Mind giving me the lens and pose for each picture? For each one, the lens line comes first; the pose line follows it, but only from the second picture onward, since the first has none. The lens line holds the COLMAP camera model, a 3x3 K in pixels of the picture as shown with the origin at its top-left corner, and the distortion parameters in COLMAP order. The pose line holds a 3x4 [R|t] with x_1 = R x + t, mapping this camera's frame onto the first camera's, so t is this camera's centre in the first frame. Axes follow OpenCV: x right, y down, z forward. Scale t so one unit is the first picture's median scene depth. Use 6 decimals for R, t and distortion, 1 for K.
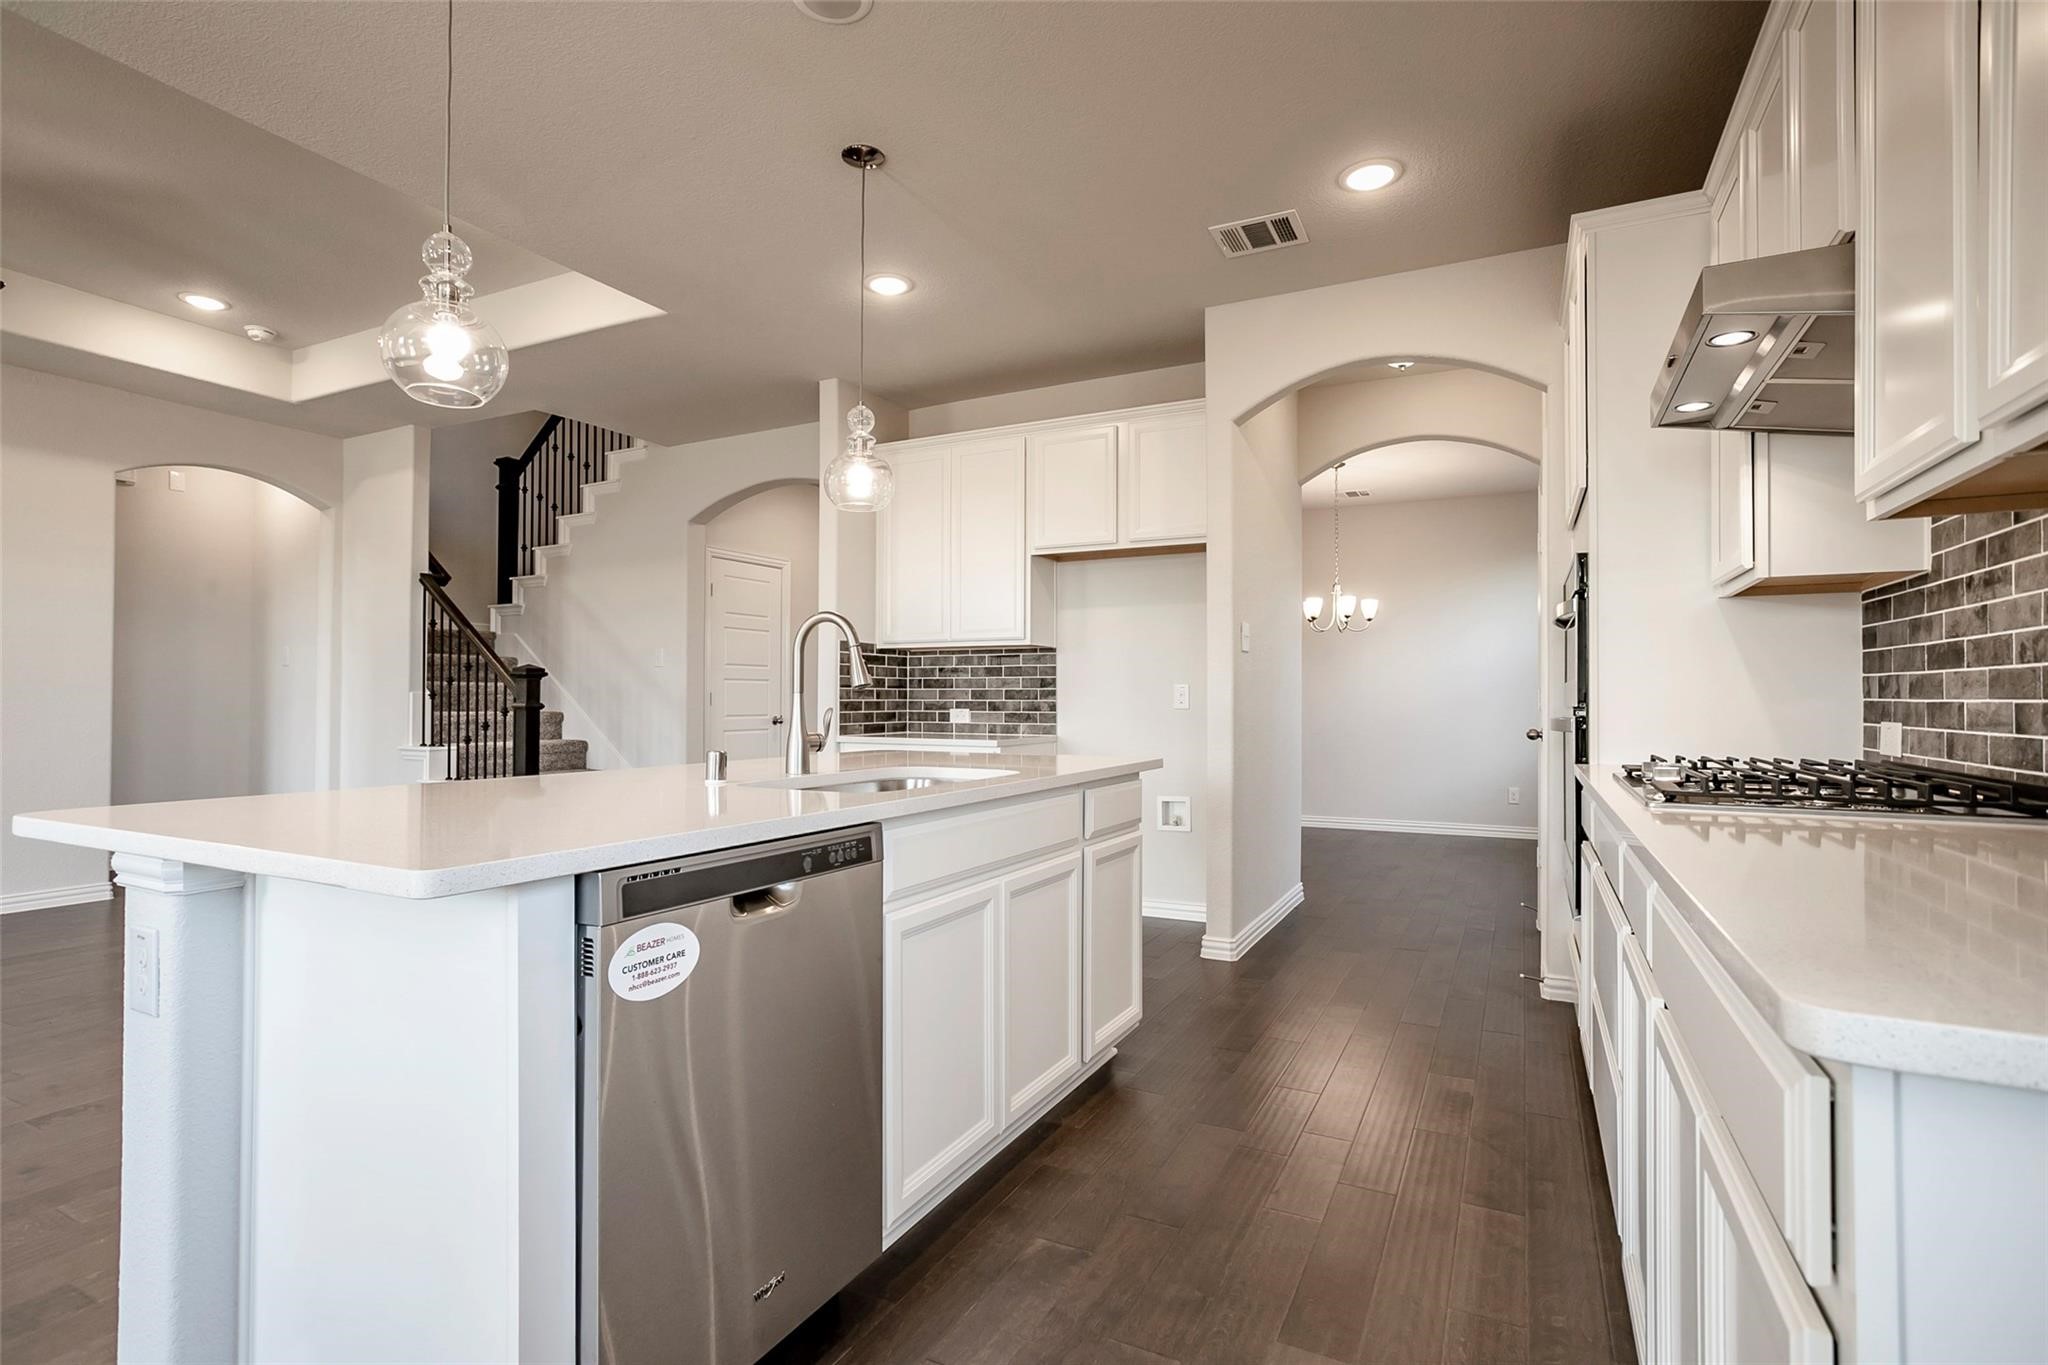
lens RADIAL K [[990.9, 0, 1017.8], [0, 990.9, 682.8], [0, 0, 1]] dist [-0.035147, 0.032132]
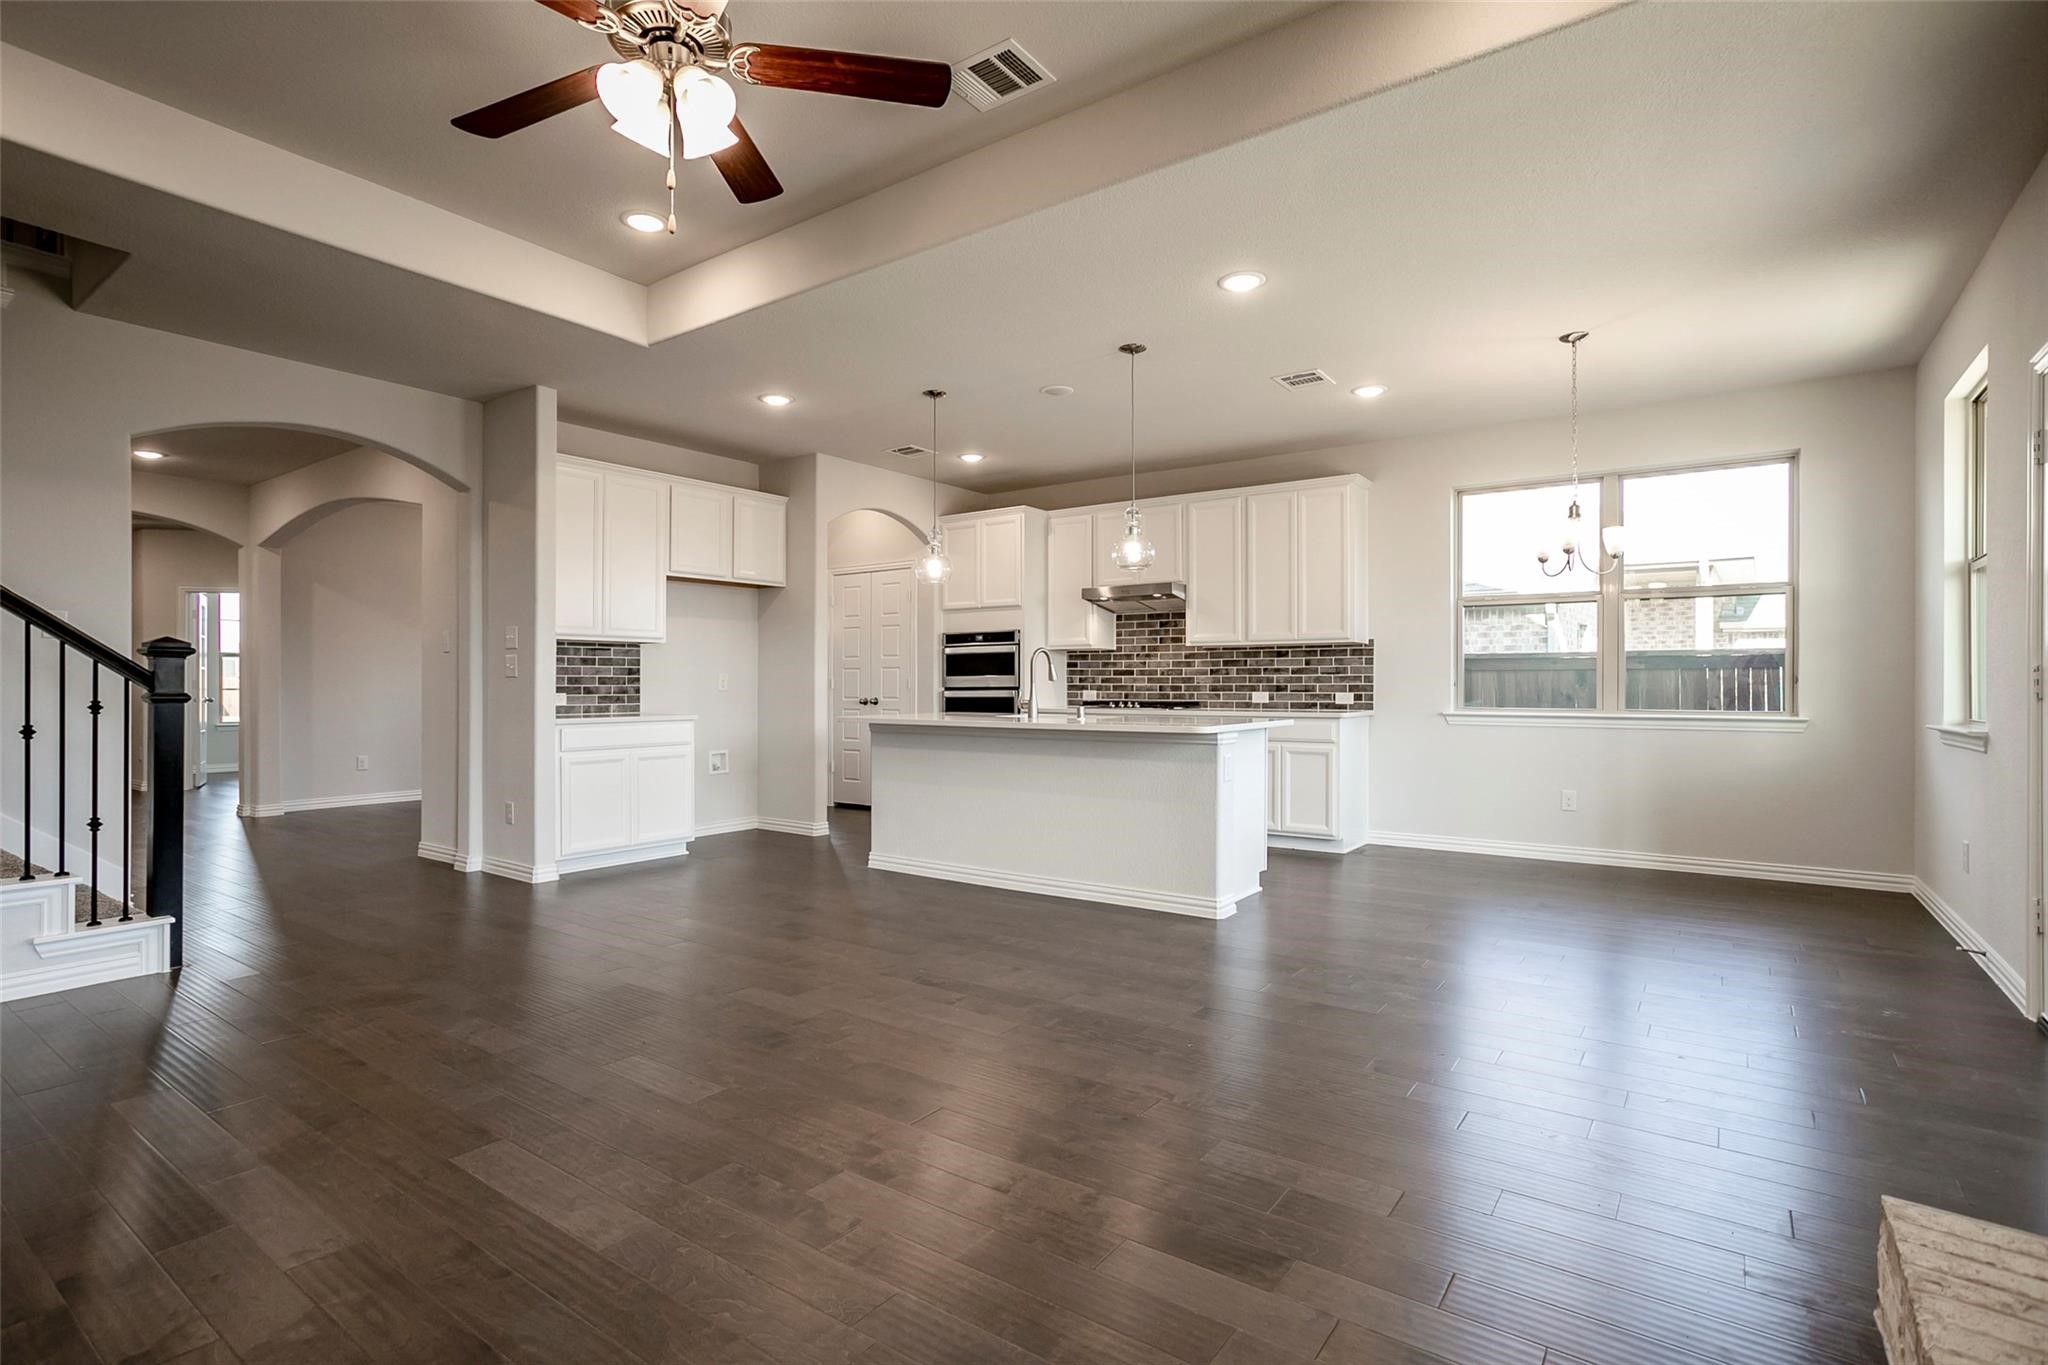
lens RADIAL K [[984.2, 0, 1023.4], [0, 984.2, 687.6], [0, 0, 1]] dist [-0.030724, 0.024699]
pose [[0.147875, -0.006921, 0.988982, -1.118992], [-0.016523, 0.999819, 0.009467, 0.000436], [-0.988868, -0.017741, 0.147734, 0.313143]]
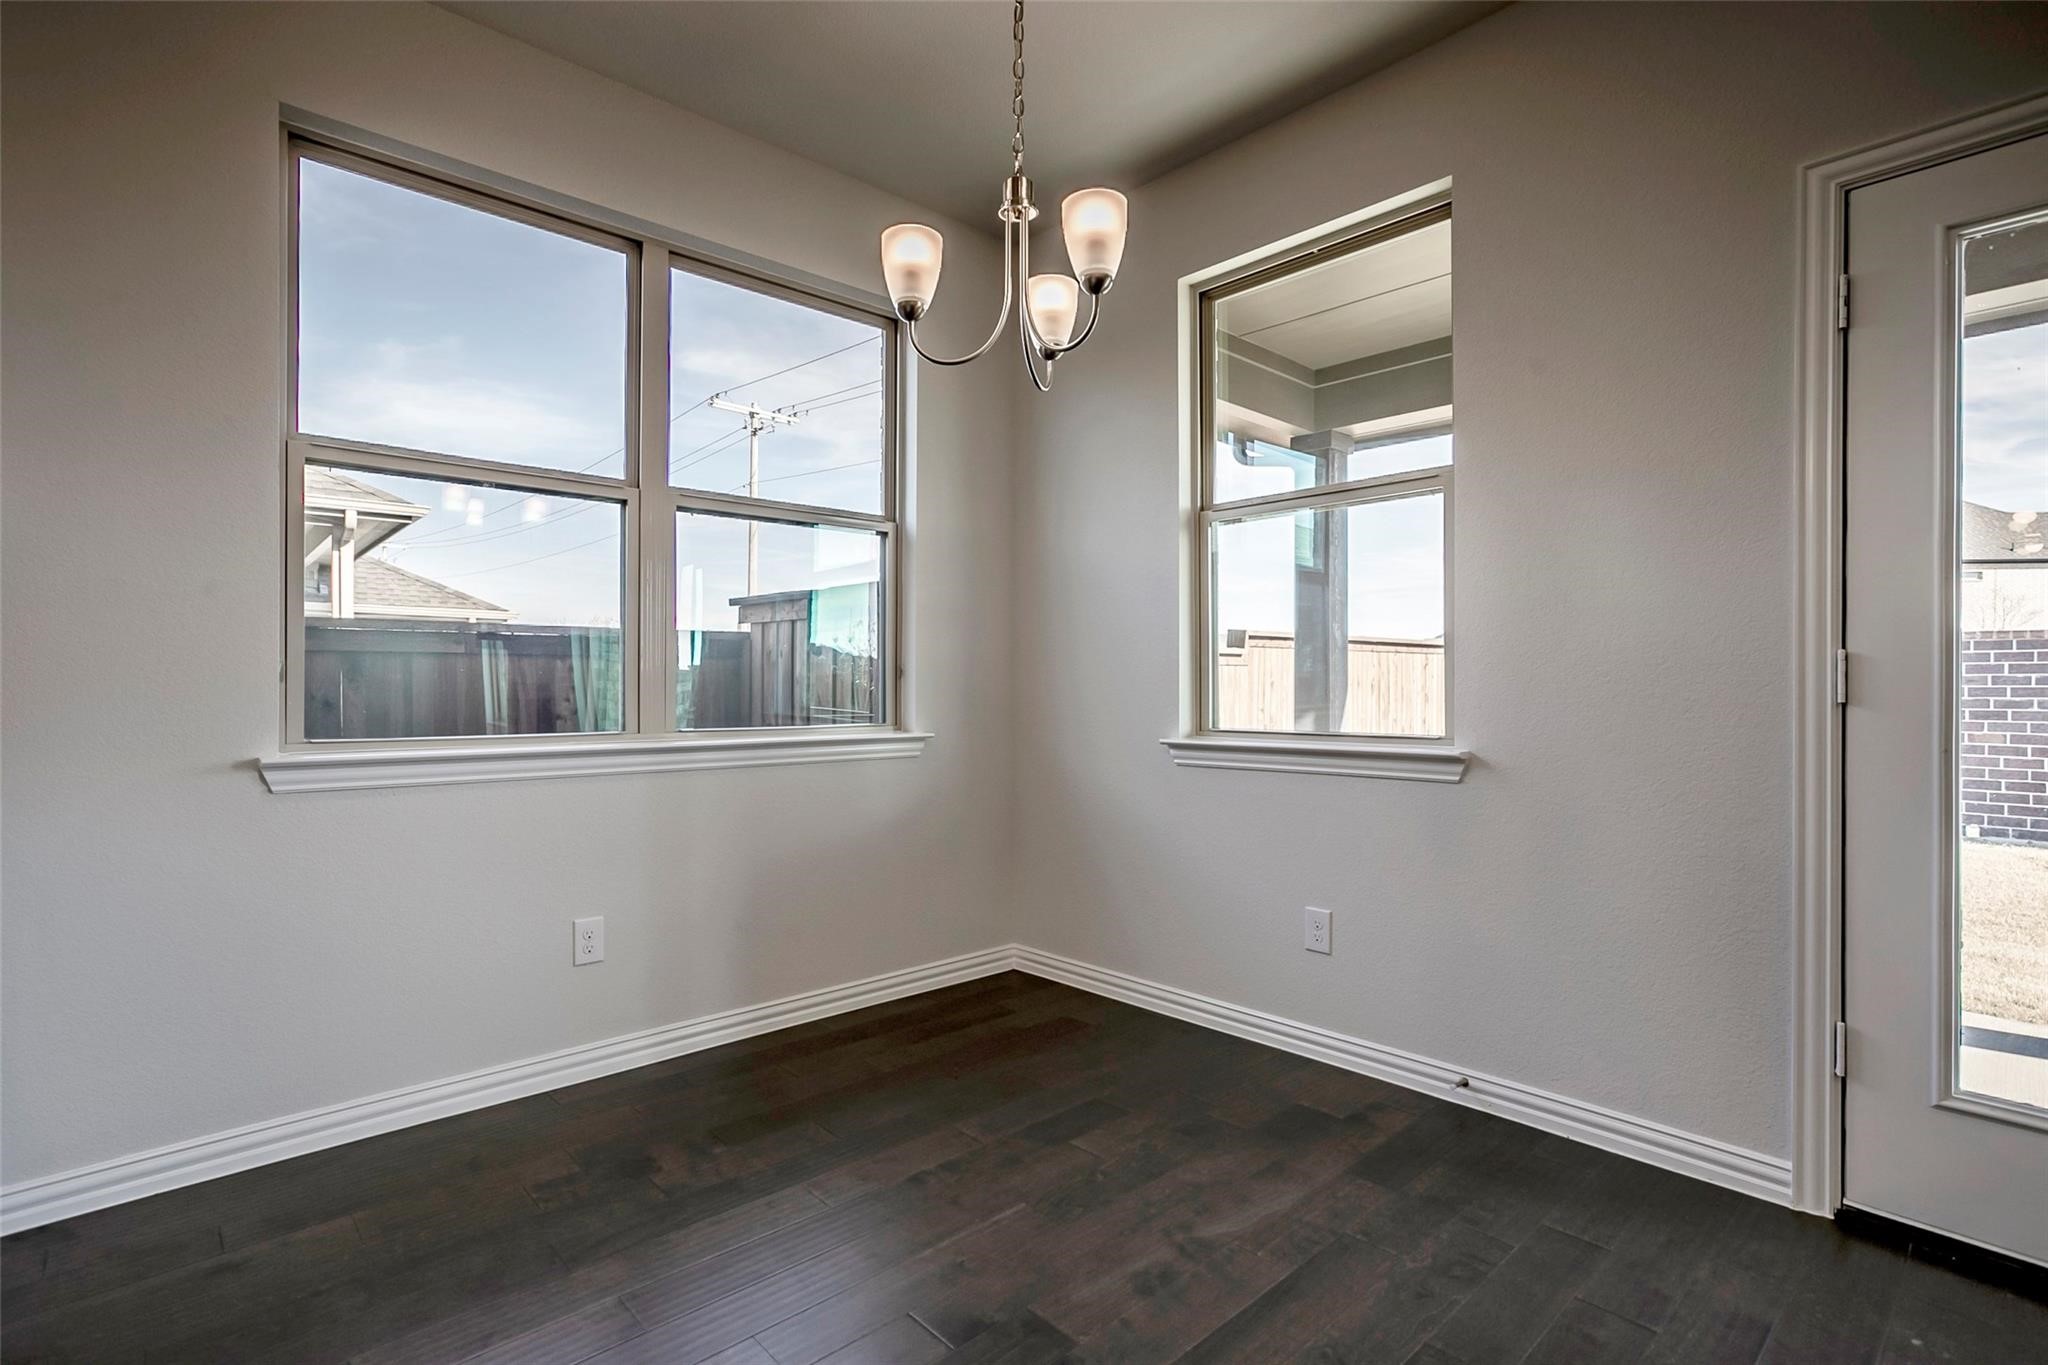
lens RADIAL K [[984.2, 0, 1023.4], [0, 984.2, 687.6], [0, 0, 1]] dist [-0.030724, 0.024699]
pose [[-0.940691, -0.008083, 0.339169, -0.285855], [-0.012430, 0.999866, -0.010646, 0.004431], [-0.339038, -0.014231, -0.940665, 0.252667]]
